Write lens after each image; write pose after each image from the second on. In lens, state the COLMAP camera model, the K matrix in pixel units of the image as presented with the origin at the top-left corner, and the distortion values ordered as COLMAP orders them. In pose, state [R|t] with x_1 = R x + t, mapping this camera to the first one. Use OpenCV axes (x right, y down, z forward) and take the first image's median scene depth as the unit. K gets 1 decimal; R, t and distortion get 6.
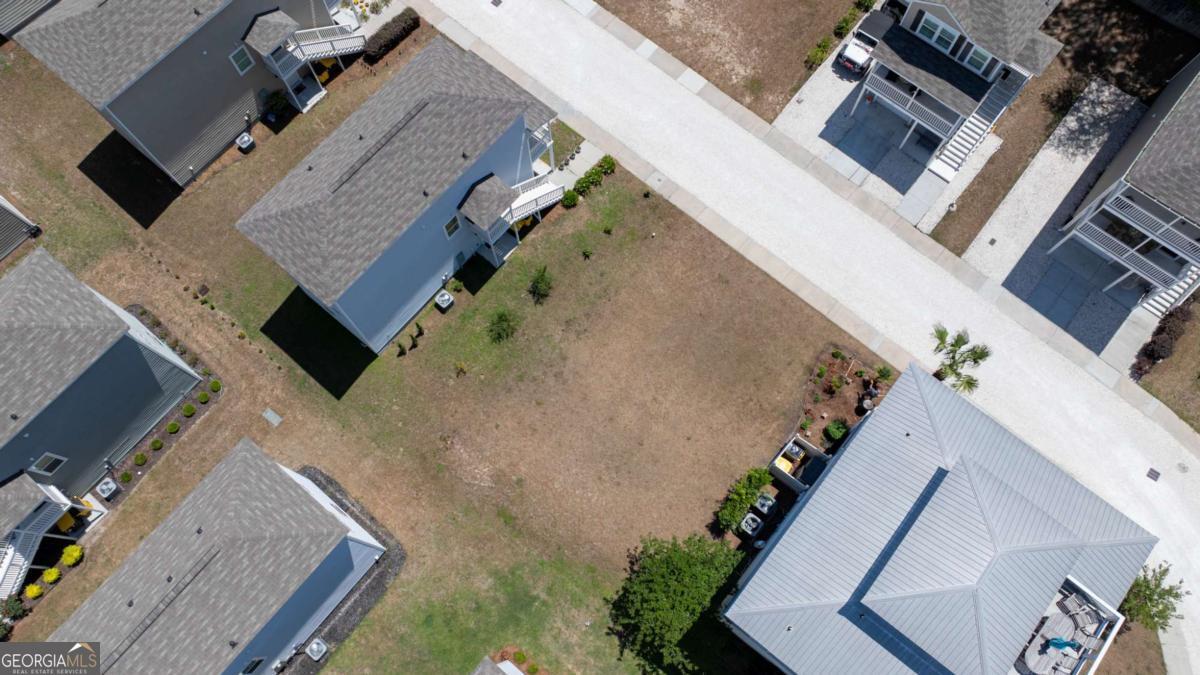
lens RADIAL K [[831.7, 0, 601.3], [0, 831.7, 339.5], [0, 0, 1]] dist [-0.024871, -0.003894]
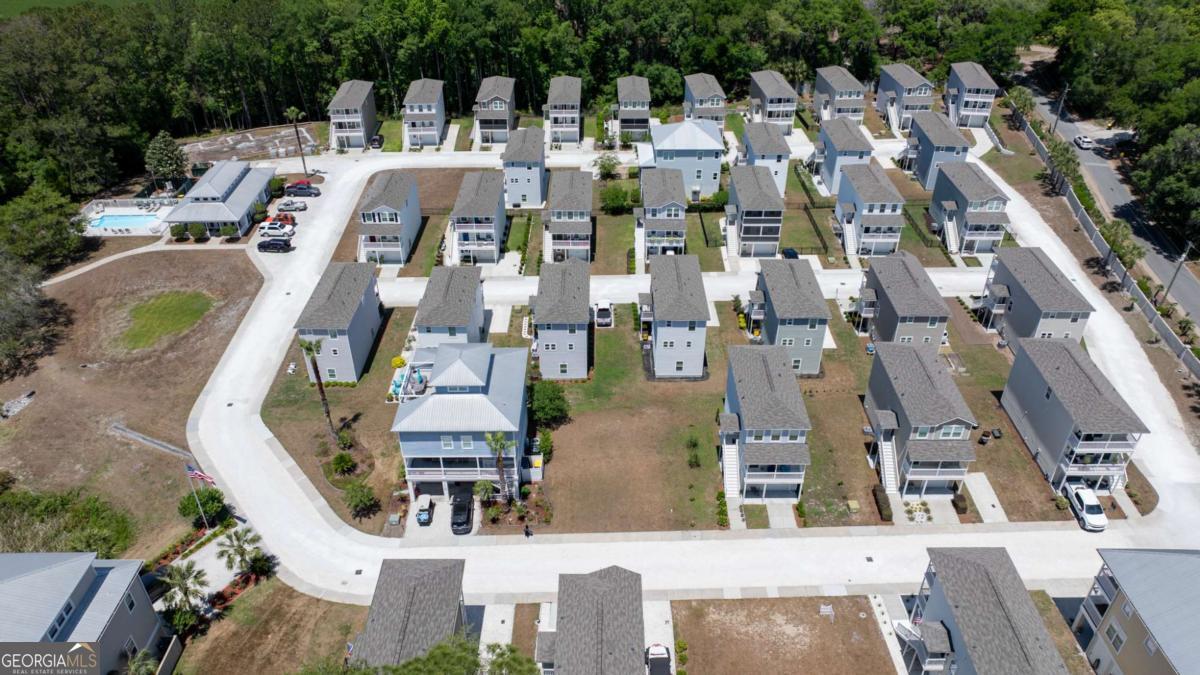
lens RADIAL K [[831.7, 0, 602.8], [0, 831.7, 339.0], [0, 0, 1]] dist [-0.024871, -0.003894]
pose [[-0.770698, 0.360610, -0.525342, 0.932562], [-0.602366, -0.143456, 0.785223, -1.318737], [0.207796, 0.921619, 0.327781, 0.081949]]
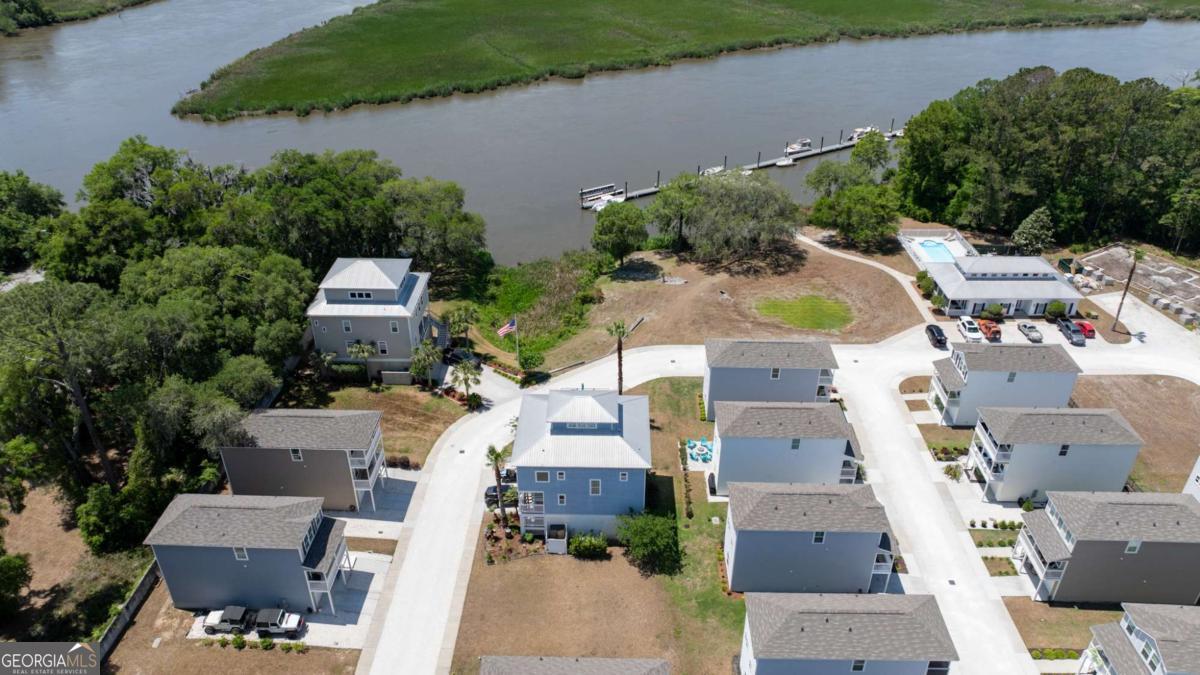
lens RADIAL K [[831.7, 0, 600.5], [0, 831.7, 335.0], [0, 0, 1]] dist [-0.024871, -0.003894]
pose [[-0.615605, -0.405207, 0.675898, -0.835955], [0.744450, -0.017678, 0.667444, -0.940105], [-0.258504, 0.914054, 0.312539, -0.056810]]
